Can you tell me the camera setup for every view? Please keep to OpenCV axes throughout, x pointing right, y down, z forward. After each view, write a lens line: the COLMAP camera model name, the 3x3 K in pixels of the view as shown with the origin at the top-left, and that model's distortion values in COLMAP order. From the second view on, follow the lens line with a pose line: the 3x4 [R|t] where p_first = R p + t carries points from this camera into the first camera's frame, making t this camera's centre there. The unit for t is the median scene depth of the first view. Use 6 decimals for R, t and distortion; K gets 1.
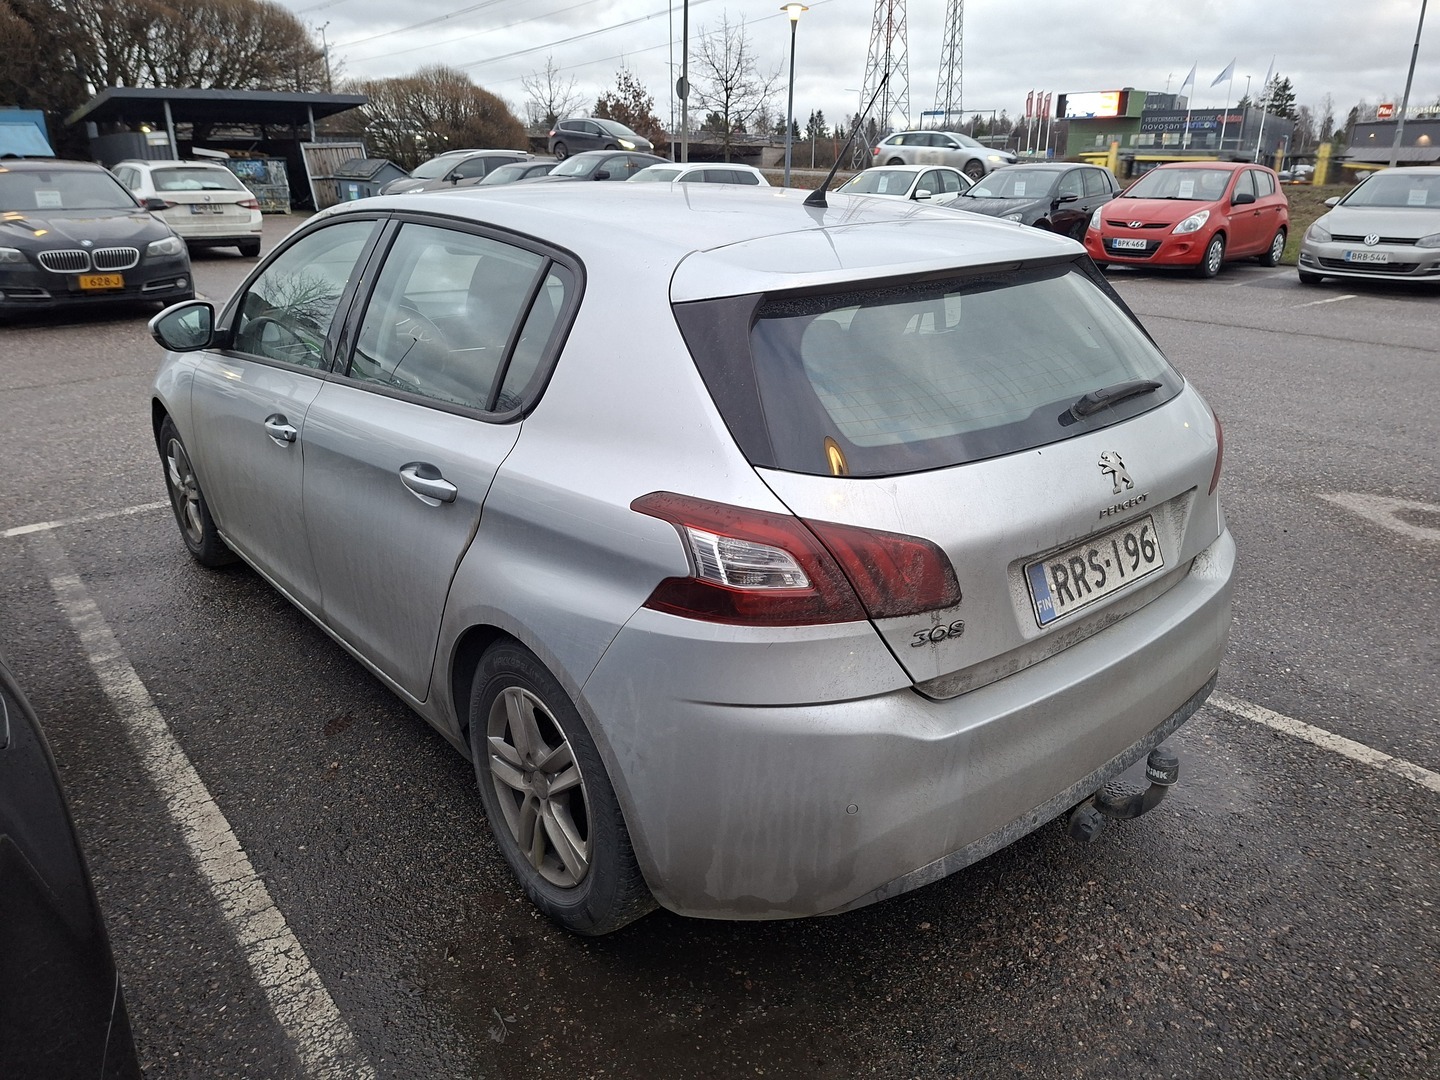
lens RADIAL K [[938.2, 0, 723.0], [0, 938.2, 576.3], [0, 0, 1]] dist [0.003264, 0.000633]
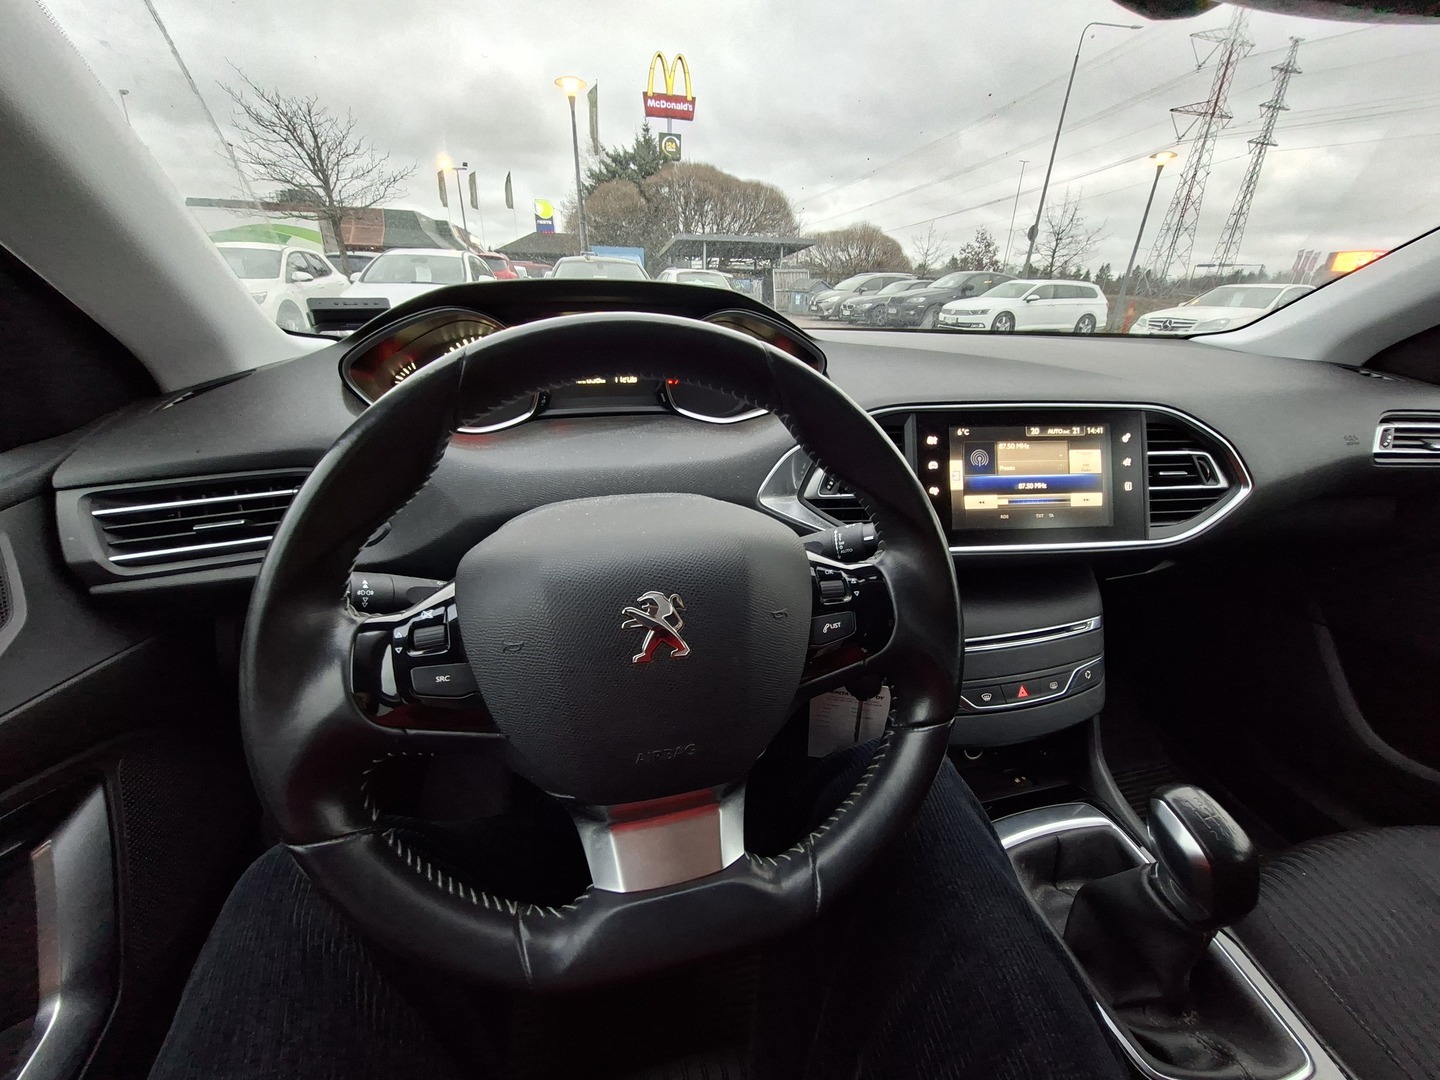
lens RADIAL K [[965.2, 0, 720.0], [0, 965.2, 540.0], [0, 0, 1]] dist [0.000097, -0.000013]
pose [[0.897583, 0.162490, -0.409806, 0.228636], [-0.194132, 0.980296, -0.036510, 0.084618], [0.395799, 0.112327, 0.911442, -0.507906]]
